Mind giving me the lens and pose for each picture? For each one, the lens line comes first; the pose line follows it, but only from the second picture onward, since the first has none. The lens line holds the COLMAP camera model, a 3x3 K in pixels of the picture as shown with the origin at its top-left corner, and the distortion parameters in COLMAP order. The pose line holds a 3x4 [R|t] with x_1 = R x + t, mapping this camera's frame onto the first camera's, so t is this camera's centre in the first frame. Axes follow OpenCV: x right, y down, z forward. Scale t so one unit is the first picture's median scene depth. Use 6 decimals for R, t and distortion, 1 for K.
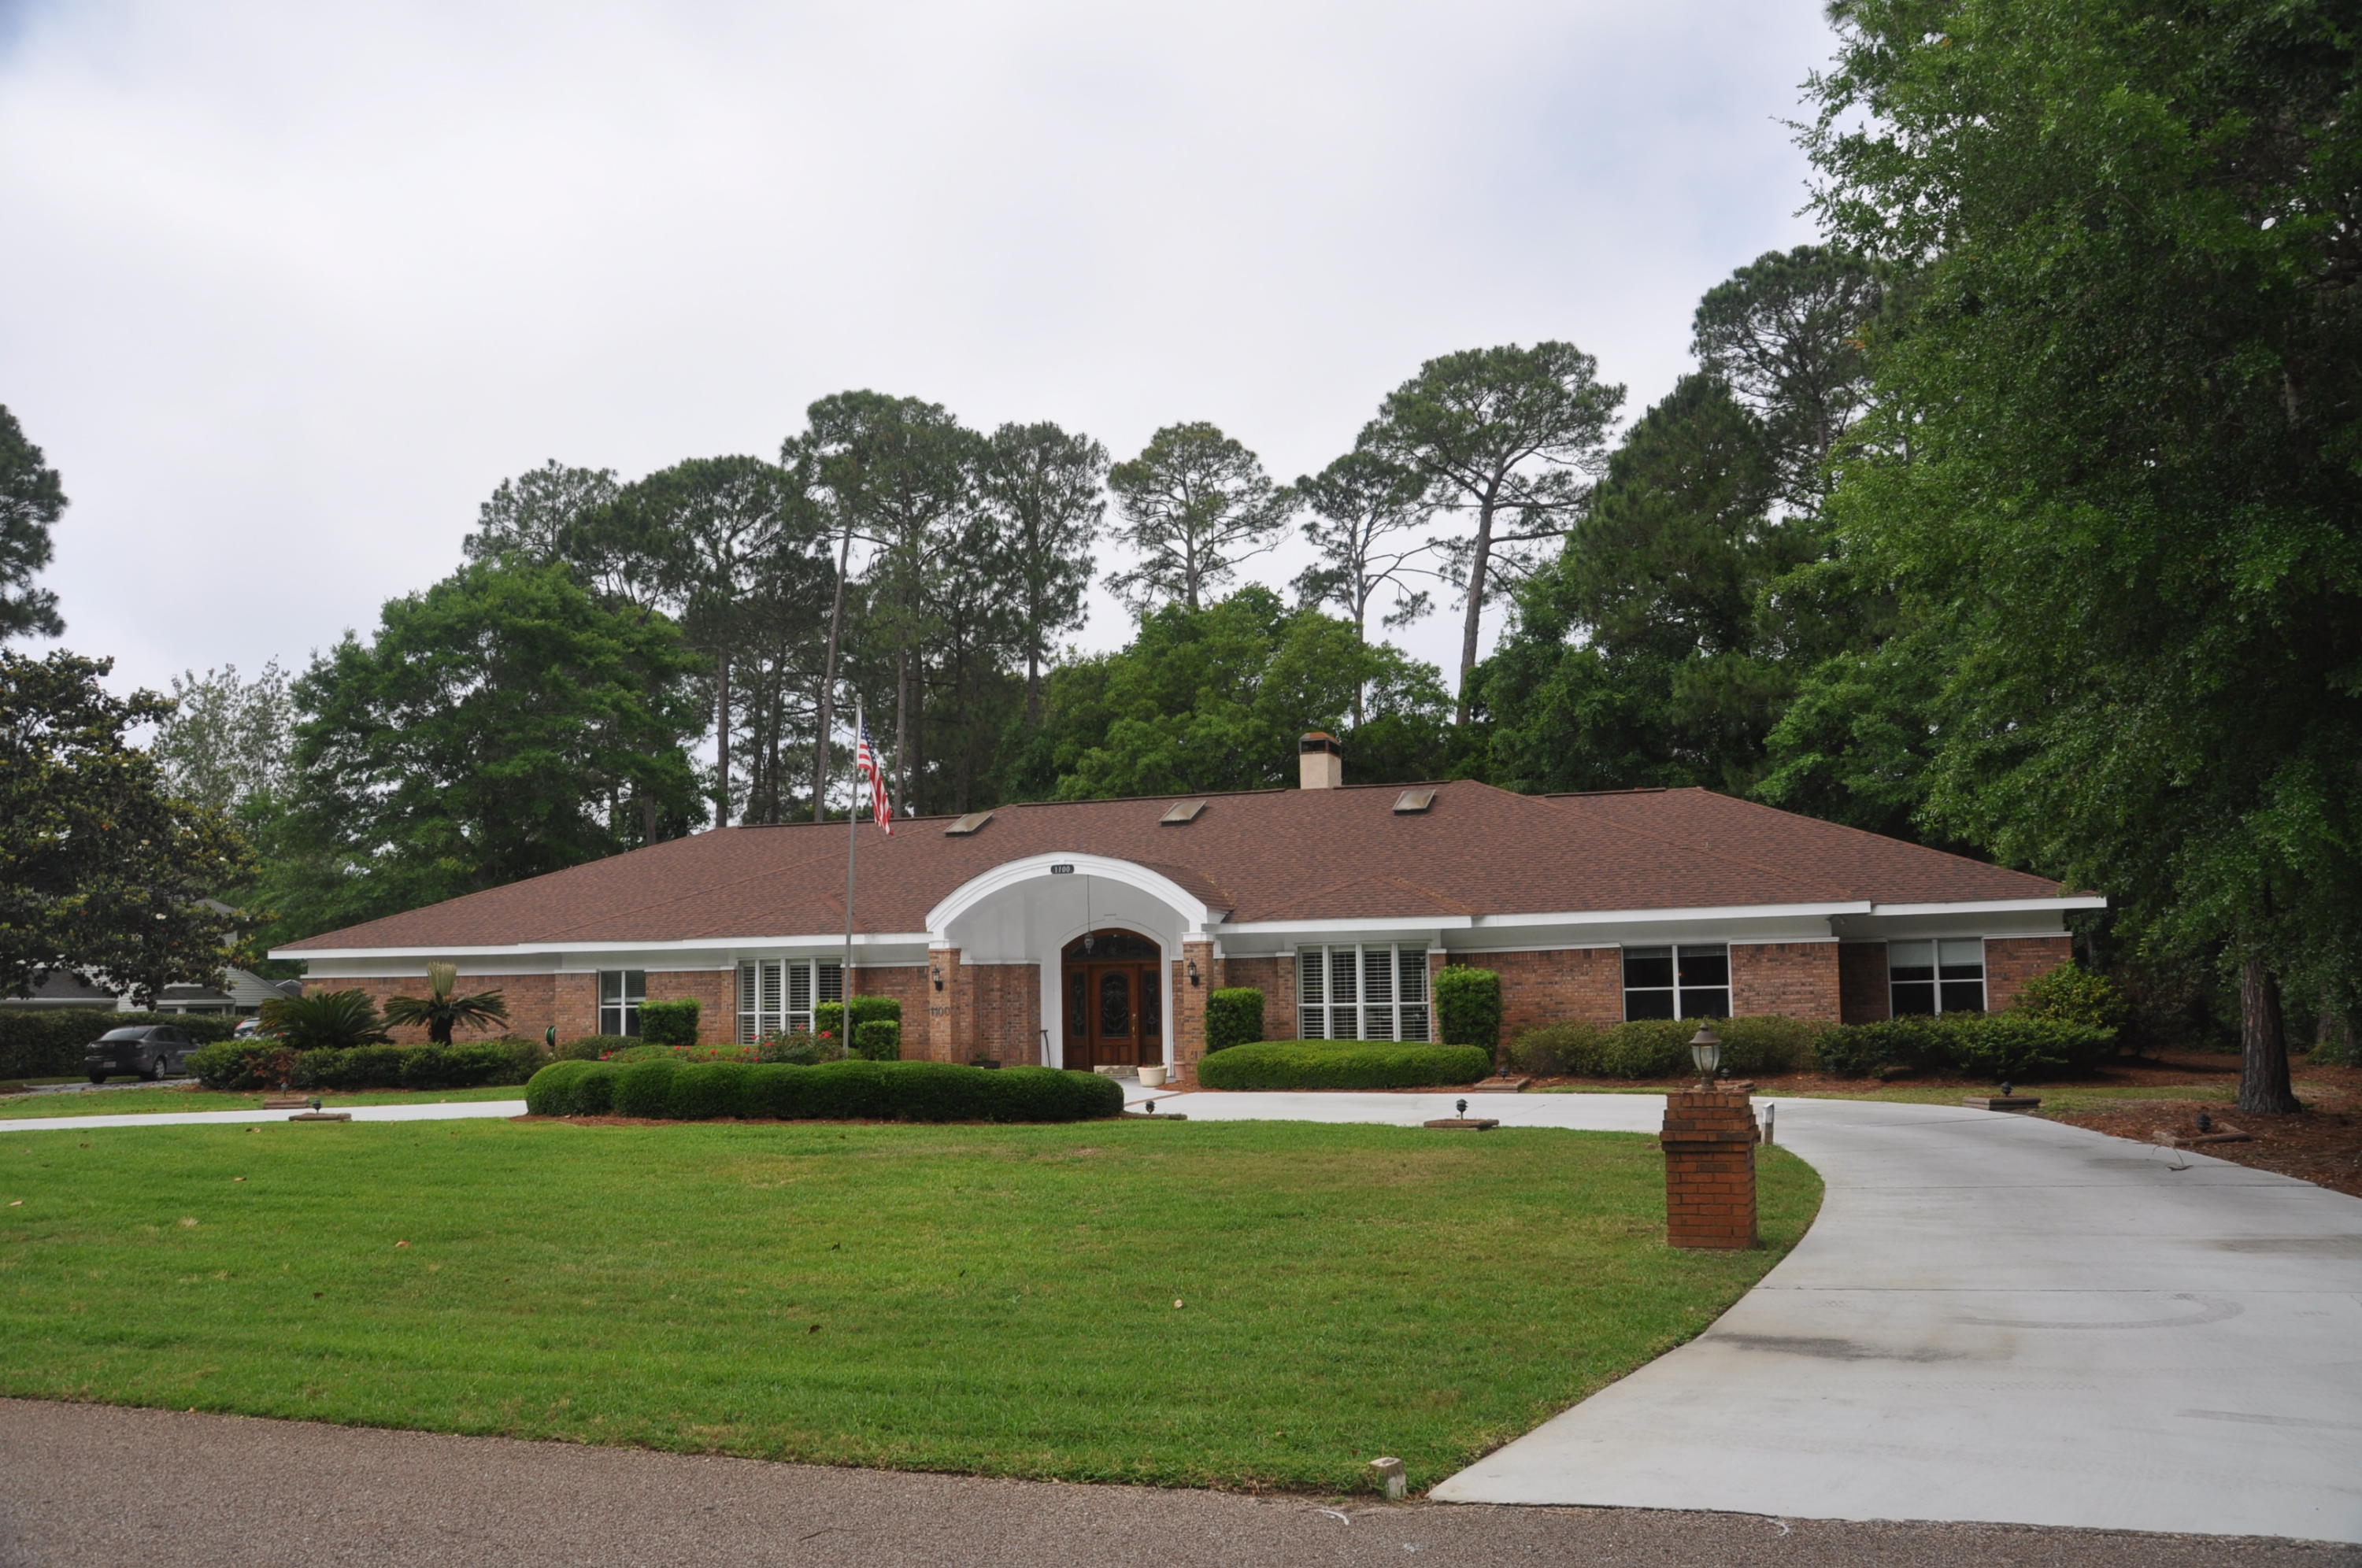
lens RADIAL K [[1896.6, 0, 1181.0], [0, 1896.6, 784.0], [0, 0, 1]] dist [-0.142939, 0.108035]
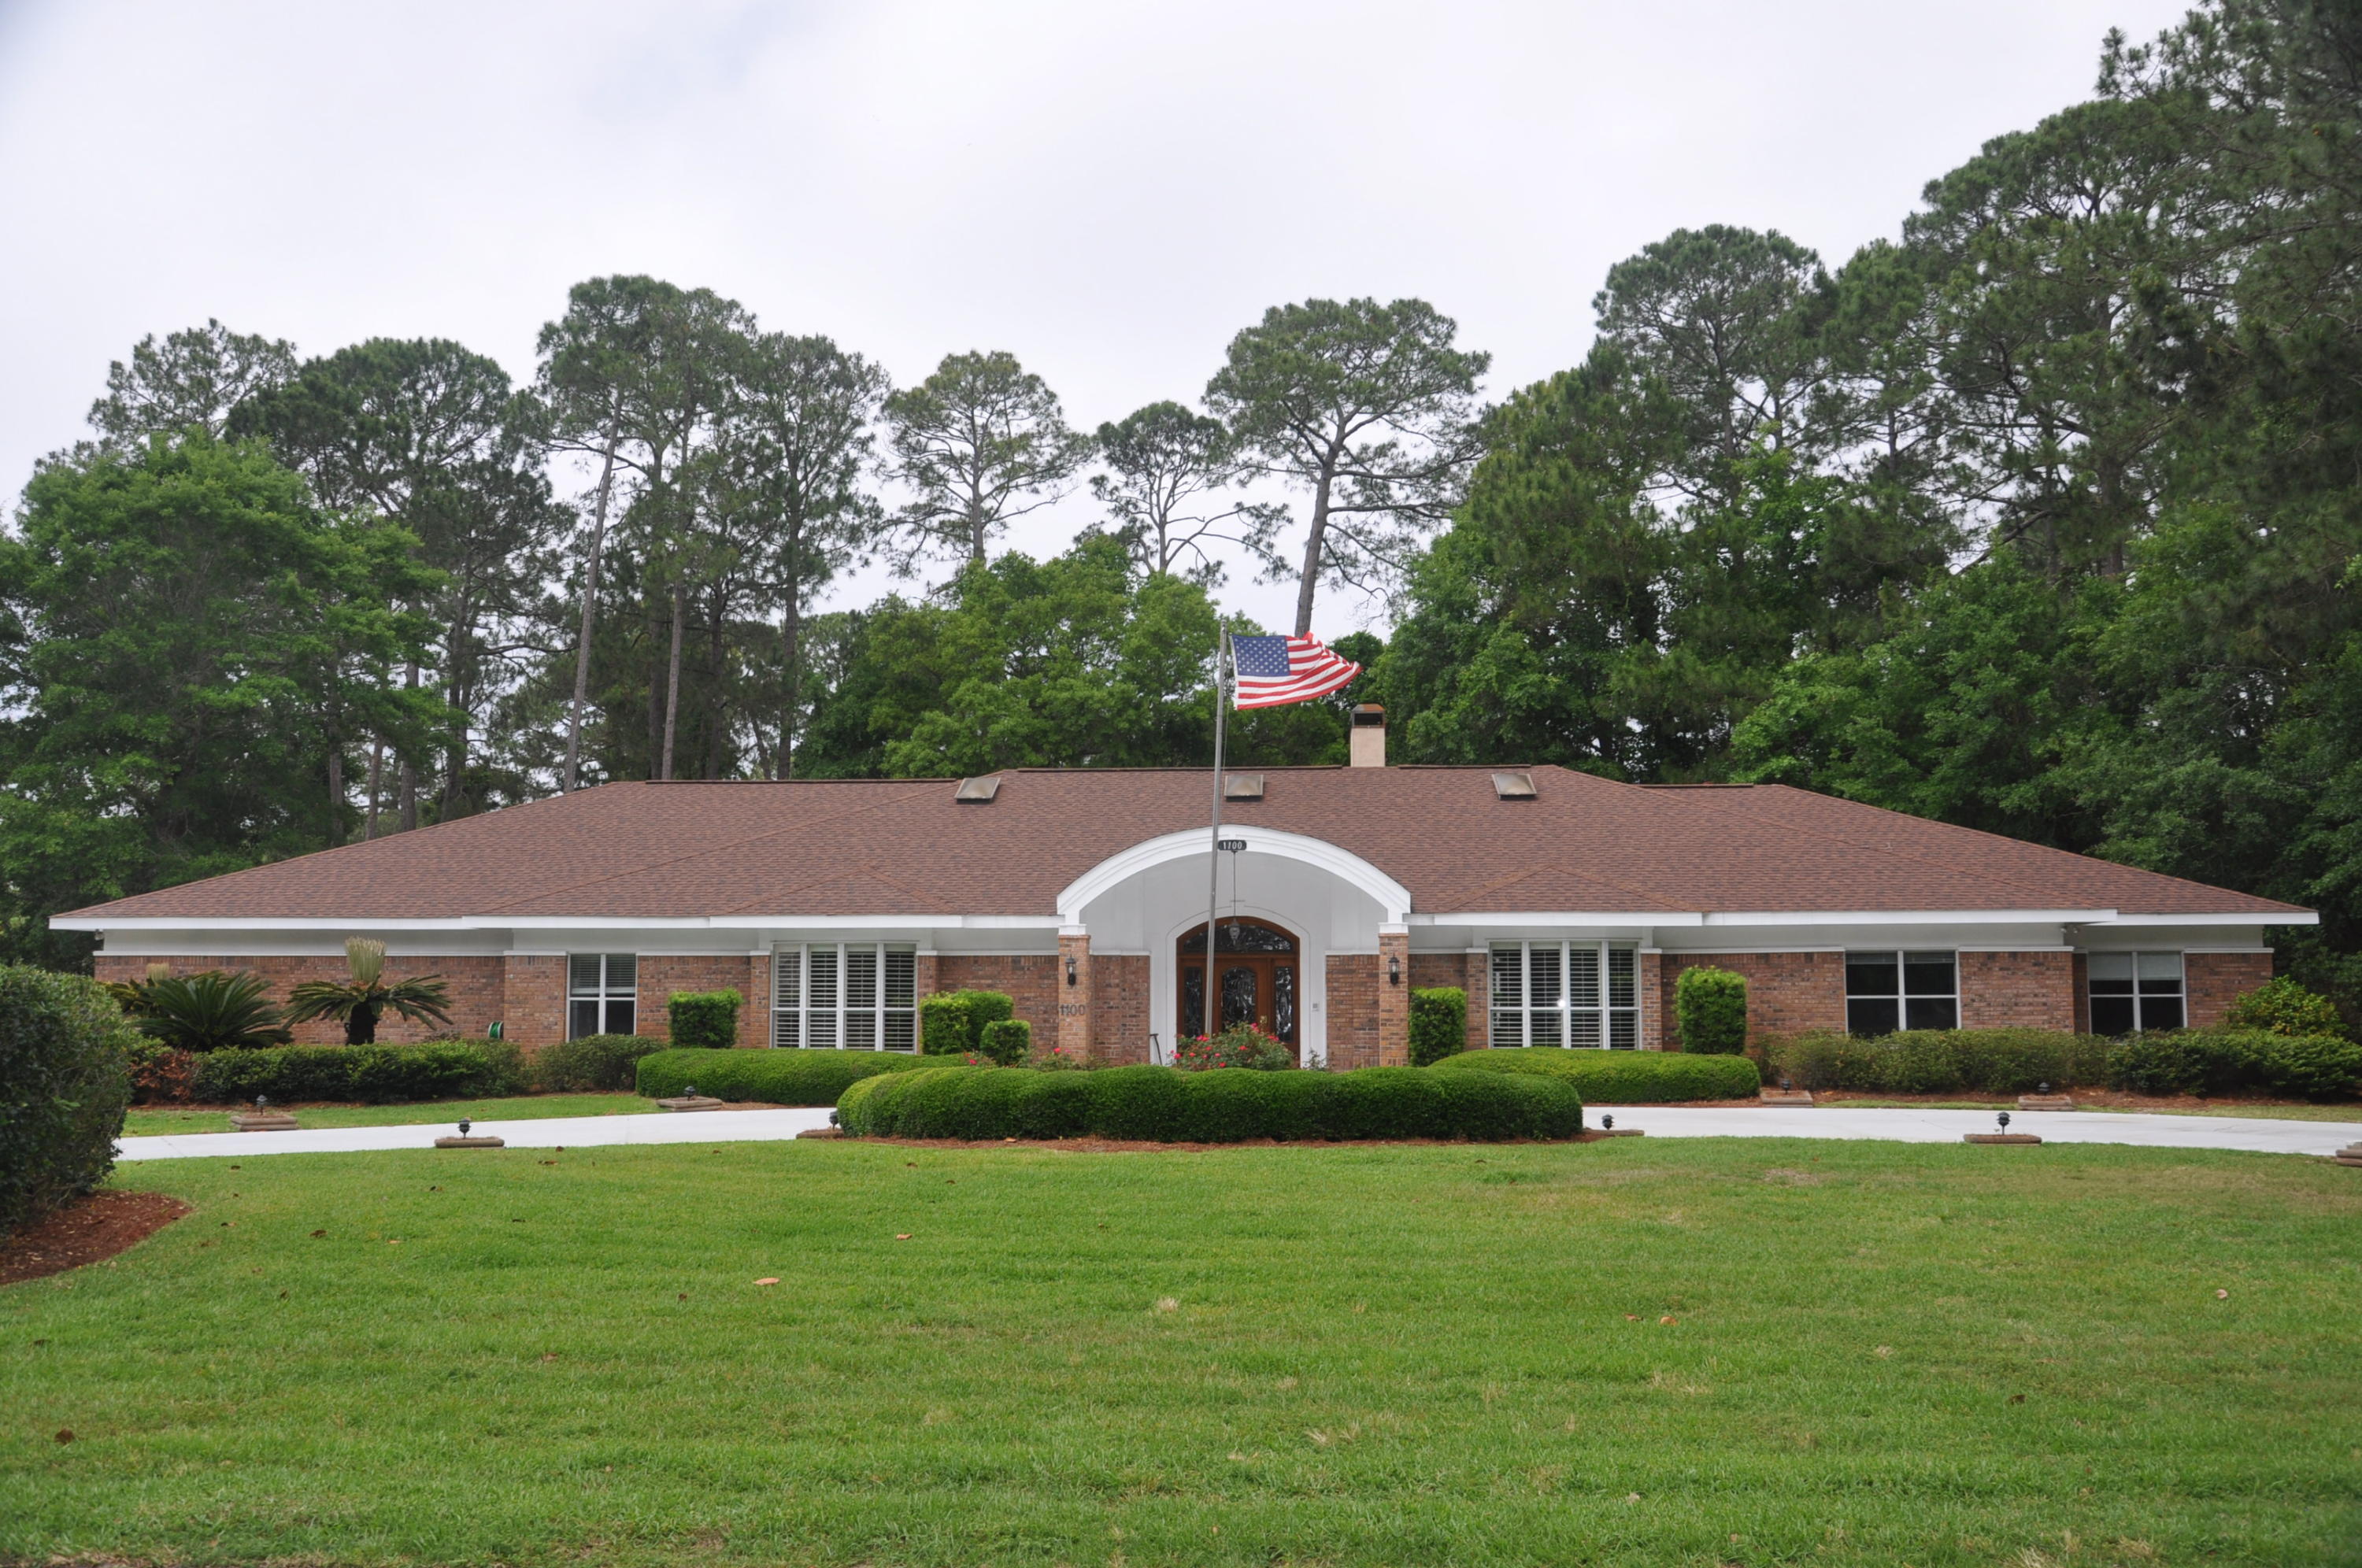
lens RADIAL K [[2042.6, 0, 1181.0], [0, 2042.6, 784.0], [0, 0, 1]] dist [-0.096485, 0.115152]
pose [[0.965119, 0.044340, 0.258029, -0.176819], [-0.045648, 0.998957, -0.000923, 0.010271], [-0.257801, -0.010888, 0.966137, 0.061276]]
